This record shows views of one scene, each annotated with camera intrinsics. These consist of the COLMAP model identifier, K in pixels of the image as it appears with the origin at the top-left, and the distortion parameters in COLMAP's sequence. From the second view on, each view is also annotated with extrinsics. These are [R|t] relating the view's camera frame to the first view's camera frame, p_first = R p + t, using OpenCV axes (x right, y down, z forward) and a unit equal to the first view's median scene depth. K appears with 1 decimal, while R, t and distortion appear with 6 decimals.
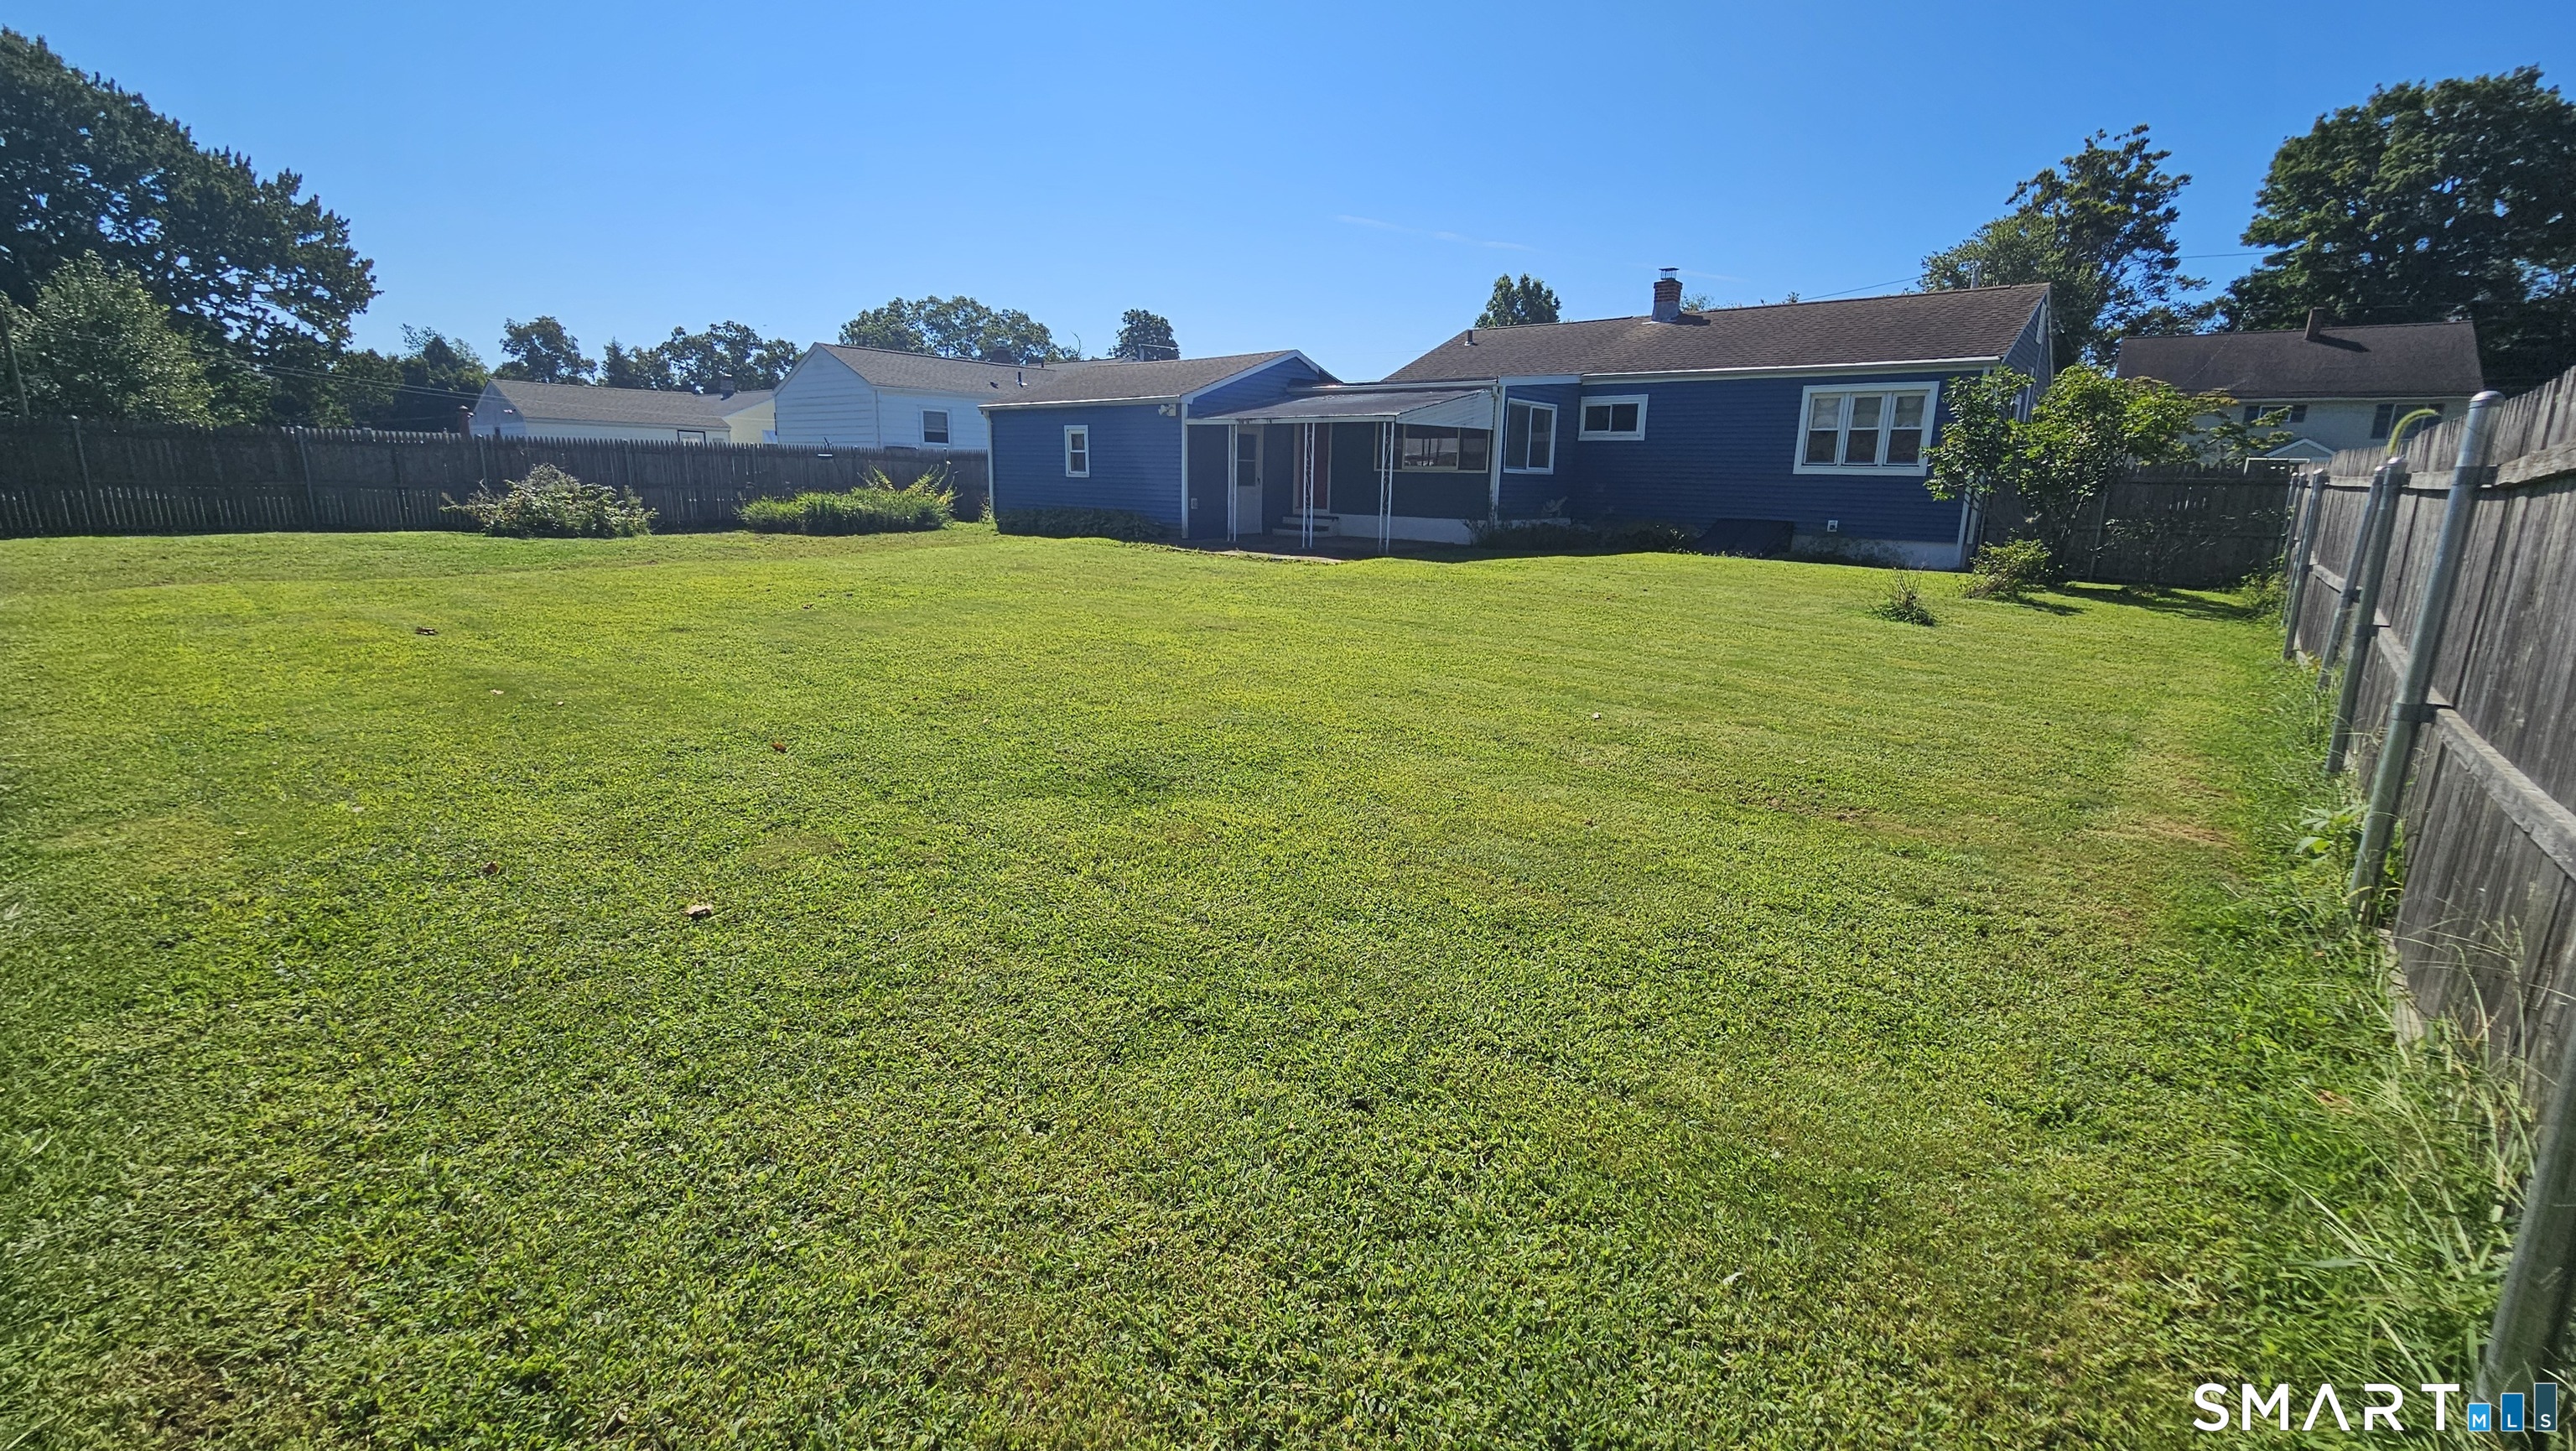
lens RADIAL K [[1058.8, 0, 1288.0], [0, 1058.8, 725.5], [0, 0, 1]] dist [-0.000025, -0.000675]
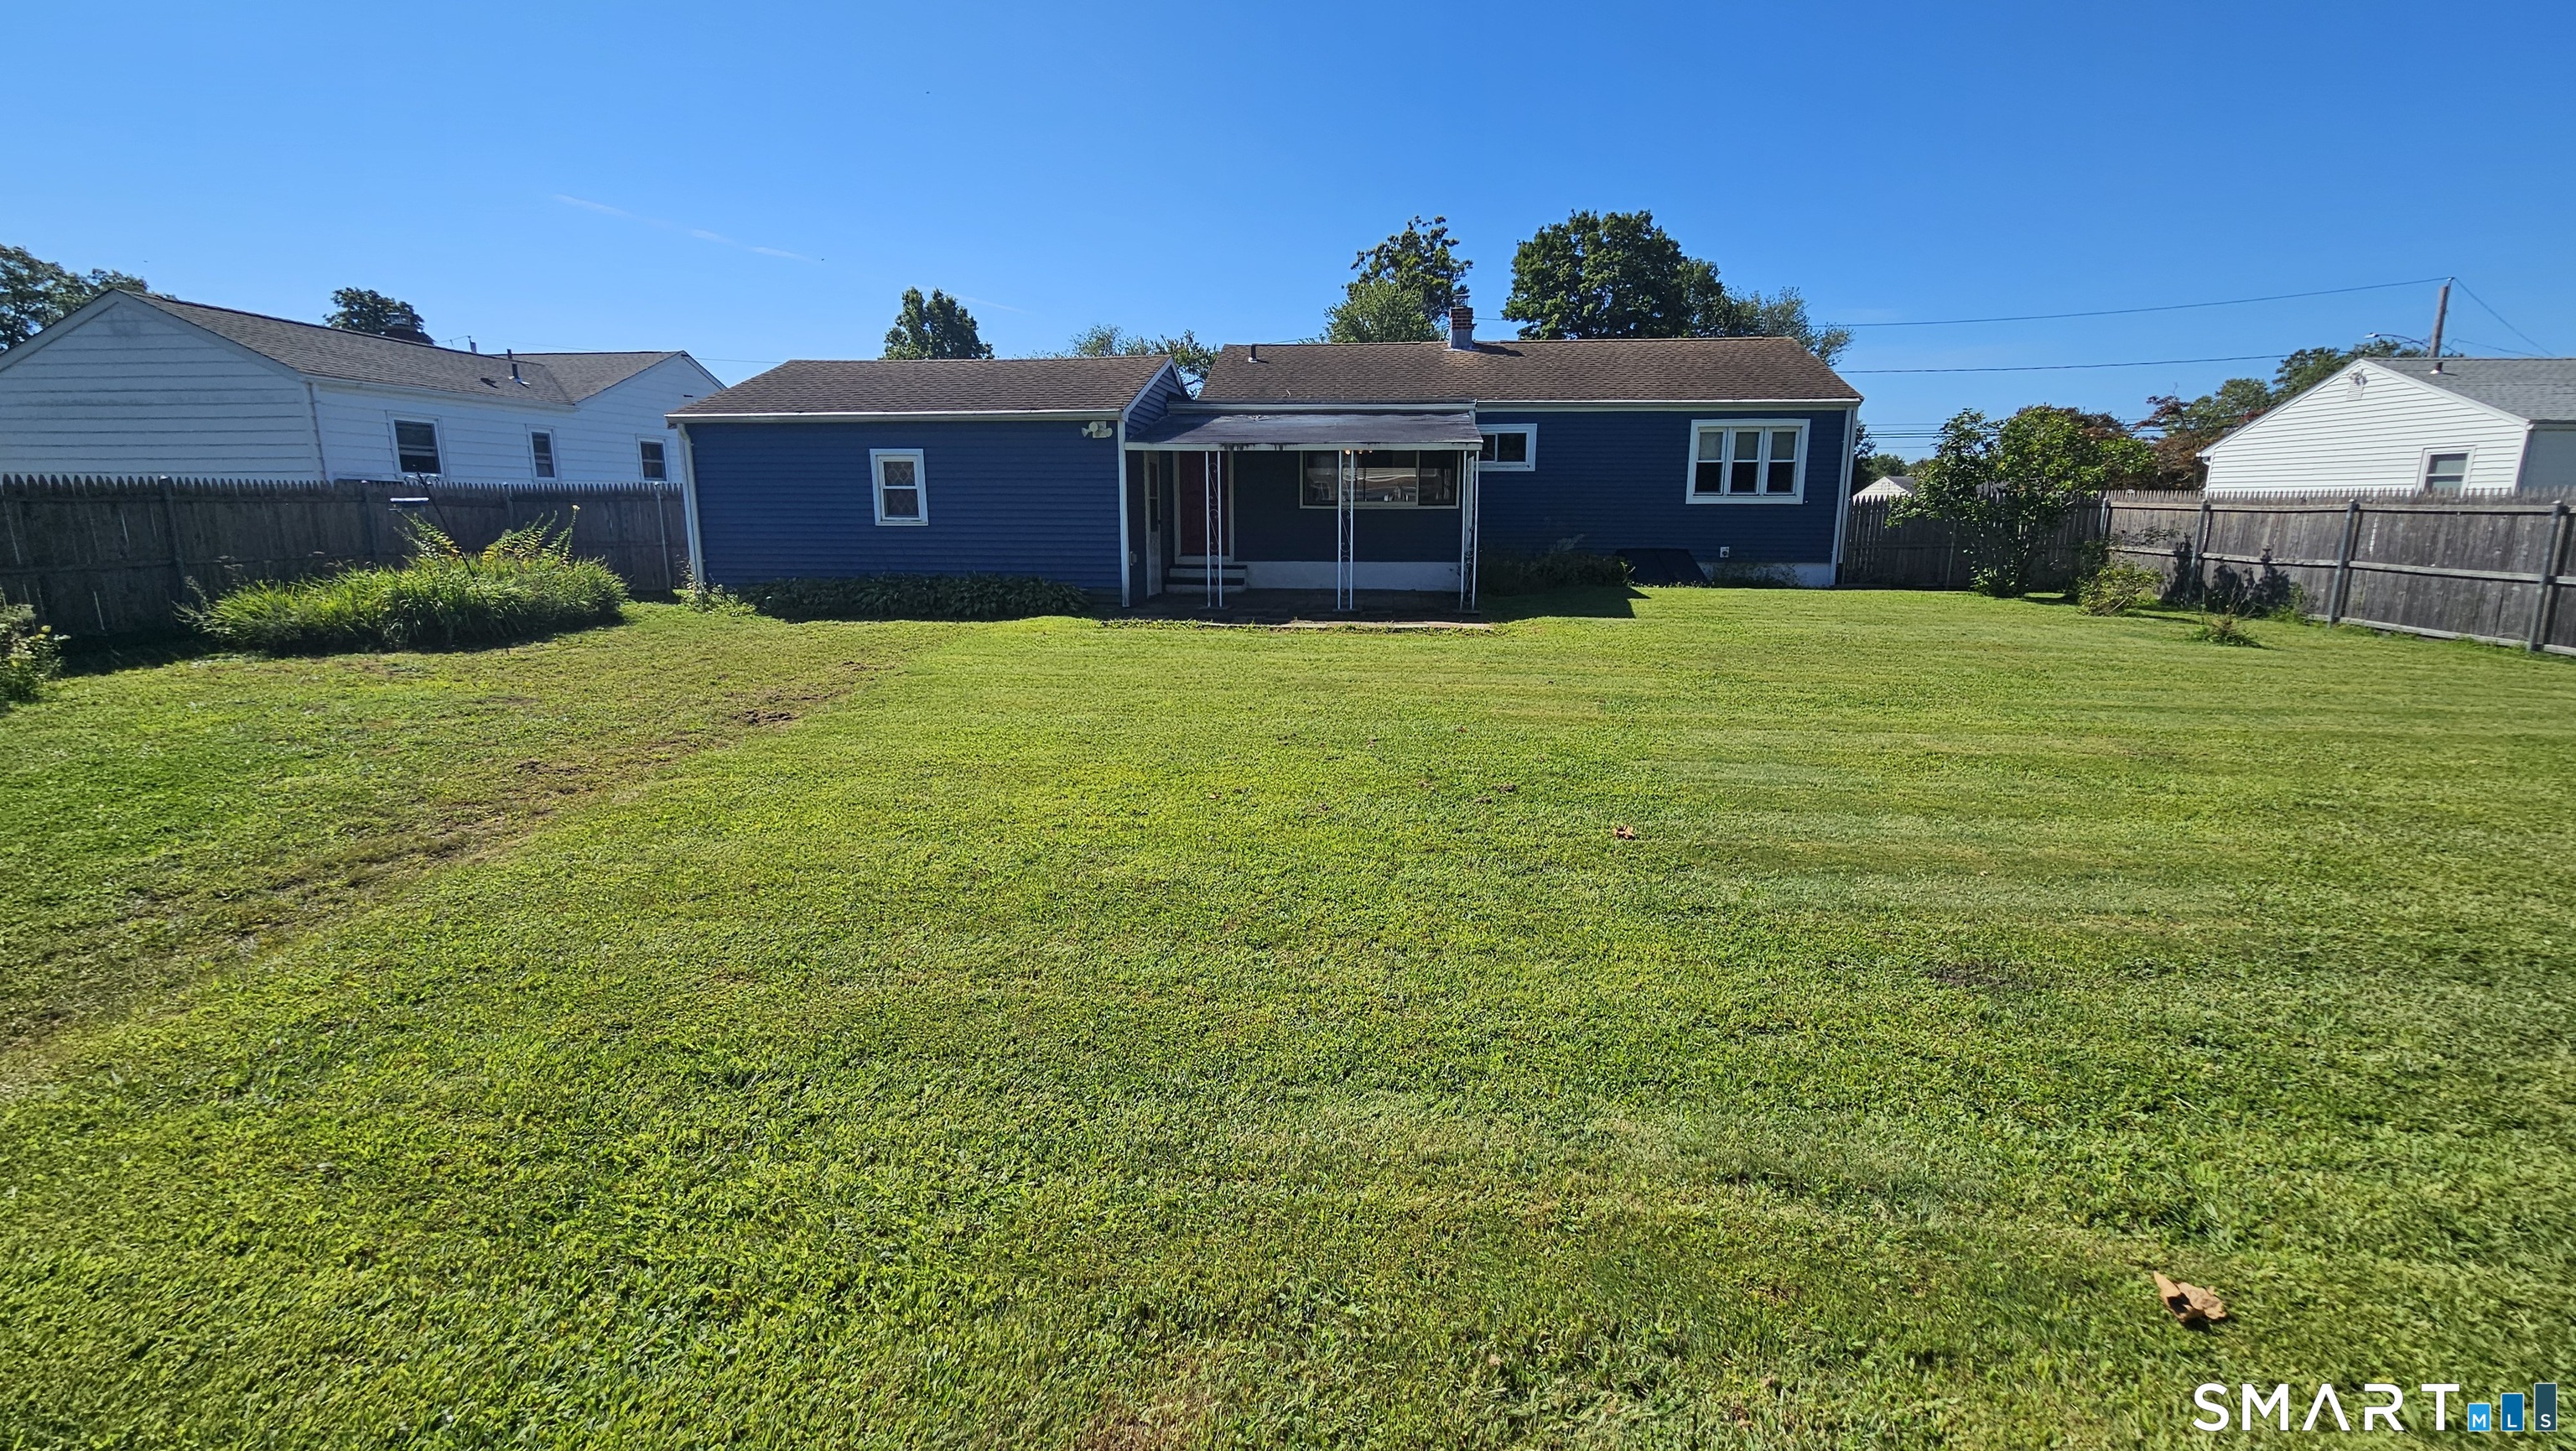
lens RADIAL K [[1058.8, 0, 1288.0], [0, 1058.8, 725.5], [0, 0, 1]] dist [-0.000025, -0.000675]
pose [[0.820180, -0.134341, 0.556109, -0.372757], [0.146555, 0.988941, 0.022754, -0.085890], [-0.553015, 0.062838, 0.830798, 0.305044]]
